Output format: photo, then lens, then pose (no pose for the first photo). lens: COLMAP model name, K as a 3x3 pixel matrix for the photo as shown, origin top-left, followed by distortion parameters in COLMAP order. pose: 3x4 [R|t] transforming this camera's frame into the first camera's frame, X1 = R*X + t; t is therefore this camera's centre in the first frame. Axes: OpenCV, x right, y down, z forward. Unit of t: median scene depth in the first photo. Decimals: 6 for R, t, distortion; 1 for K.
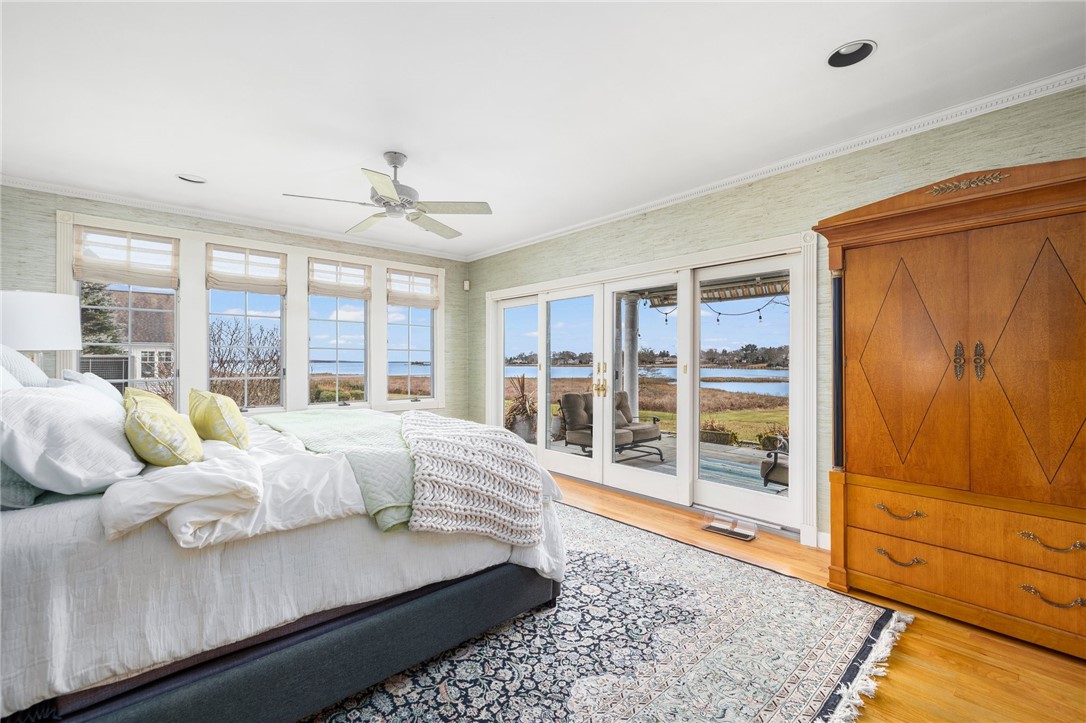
lens RADIAL K [[466.0, 0, 542.6], [0, 466.0, 364.2], [0, 0, 1]] dist [0.001185, -0.000218]
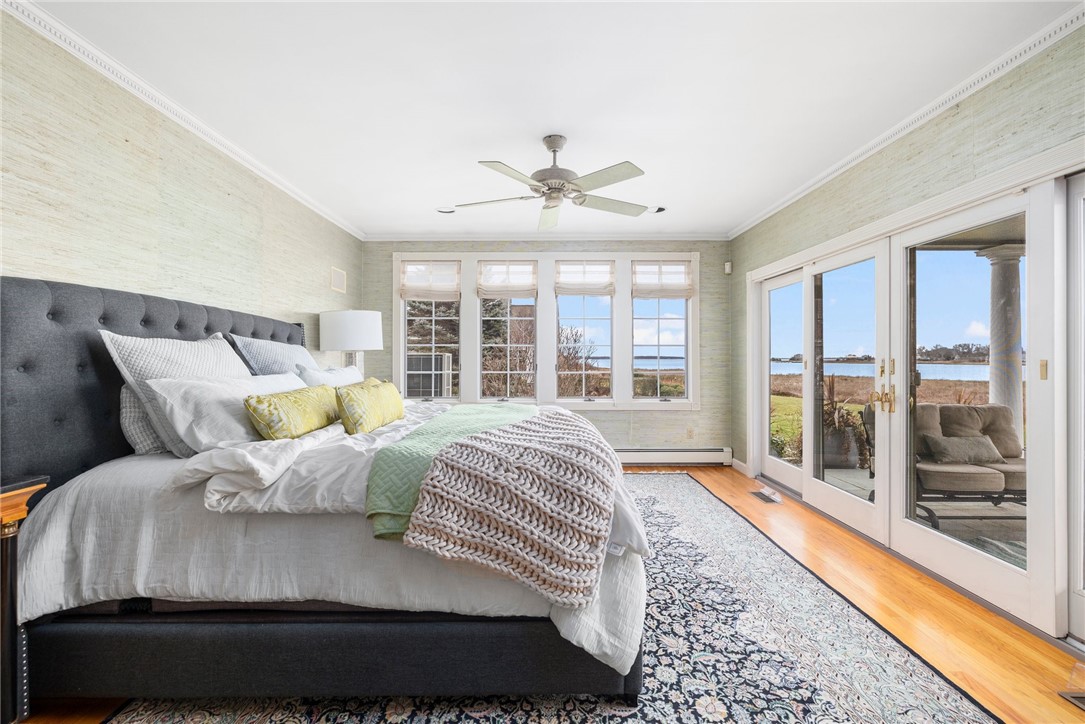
lens RADIAL K [[465.5, 0, 541.1], [0, 465.5, 356.3], [0, 0, 1]] dist [0.001185, -0.000218]
pose [[0.741367, -0.002596, -0.671095, 0.363720], [-0.003143, 0.999968, -0.007340, -0.001512], [0.671092, 0.007551, 0.741335, 0.352963]]
